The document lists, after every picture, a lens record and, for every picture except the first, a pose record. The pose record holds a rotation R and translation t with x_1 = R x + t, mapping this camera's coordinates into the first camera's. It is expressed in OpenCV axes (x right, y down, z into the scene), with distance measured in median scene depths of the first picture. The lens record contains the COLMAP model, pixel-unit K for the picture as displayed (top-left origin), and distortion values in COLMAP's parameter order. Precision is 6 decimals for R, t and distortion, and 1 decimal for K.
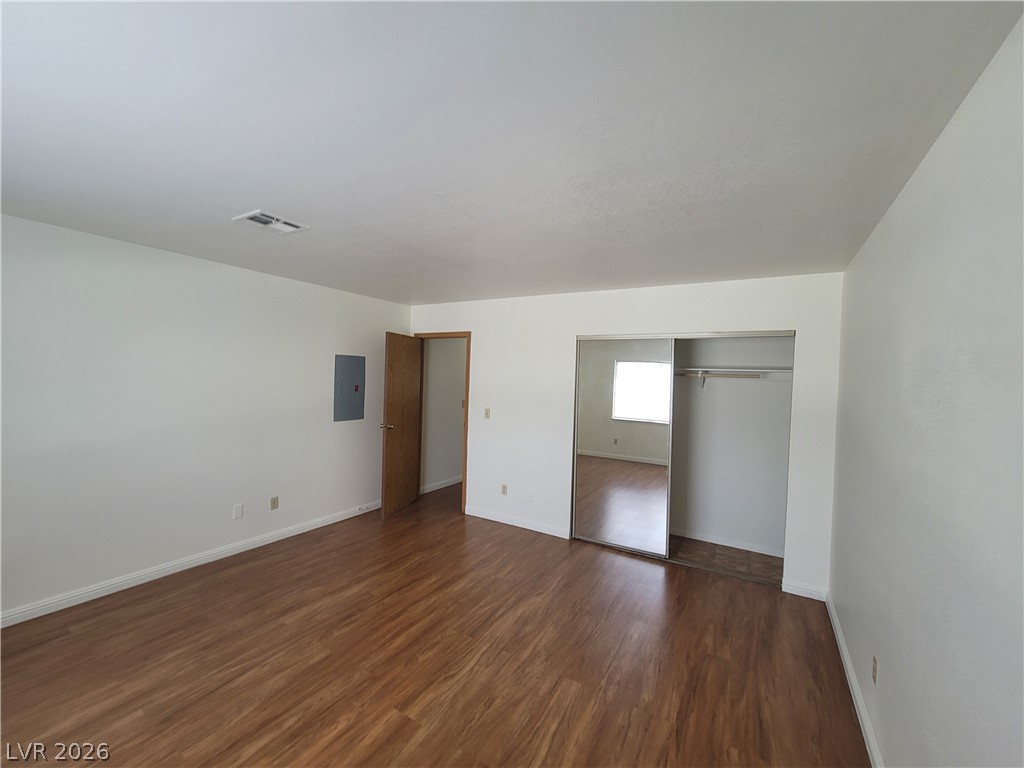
lens RADIAL K [[420.3, 0, 509.9], [0, 420.3, 380.4], [0, 0, 1]] dist [-0.005468, 0.002624]
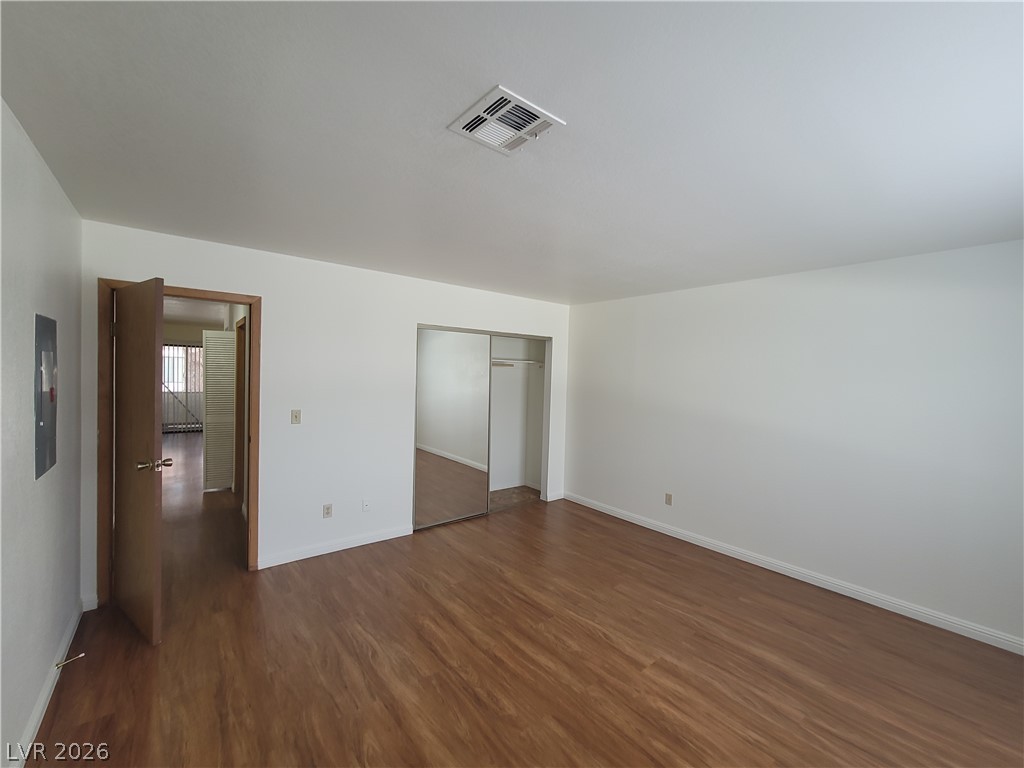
lens RADIAL K [[420.3, 0, 516.5], [0, 420.3, 380.1], [0, 0, 1]] dist [-0.005468, 0.002624]
pose [[0.332090, -0.036142, 0.942555, -1.088346], [-0.009794, 0.999080, 0.041760, -0.029043], [-0.943197, -0.023099, 0.331430, 0.740182]]
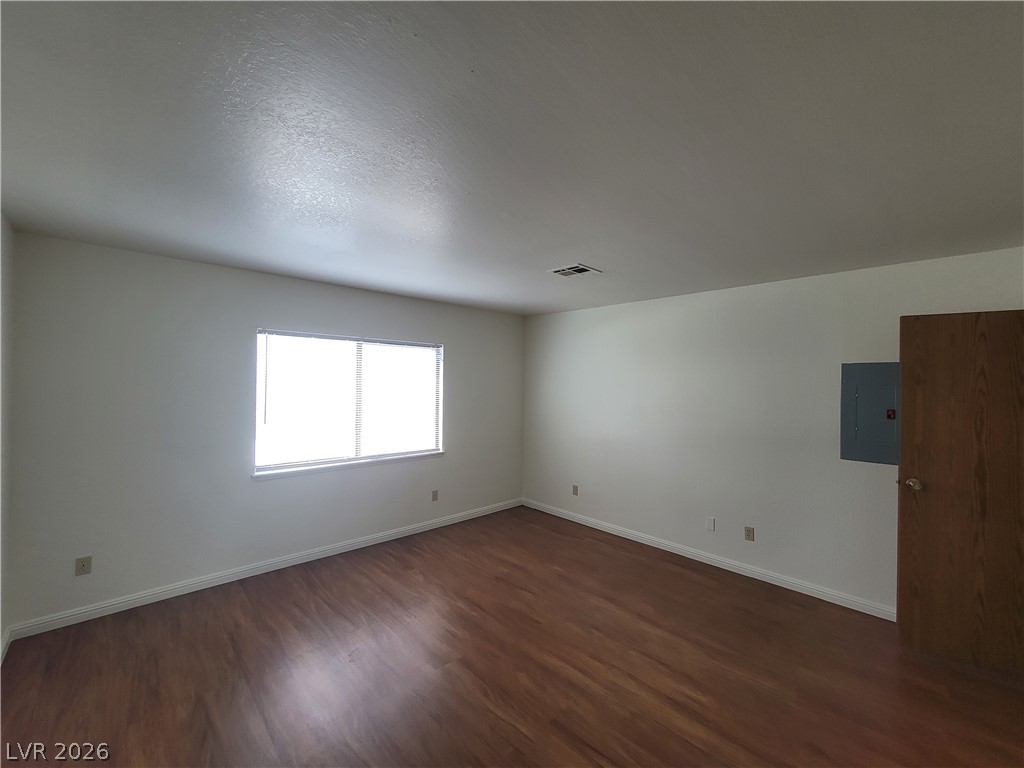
lens RADIAL K [[420.3, 0, 515.6], [0, 420.3, 386.3], [0, 0, 1]] dist [-0.005468, 0.002624]
pose [[-0.255319, -0.027477, -0.966466, 0.679021], [-0.032553, 0.999274, -0.019810, 0.012740], [0.966309, 0.026404, -0.256028, 1.105484]]
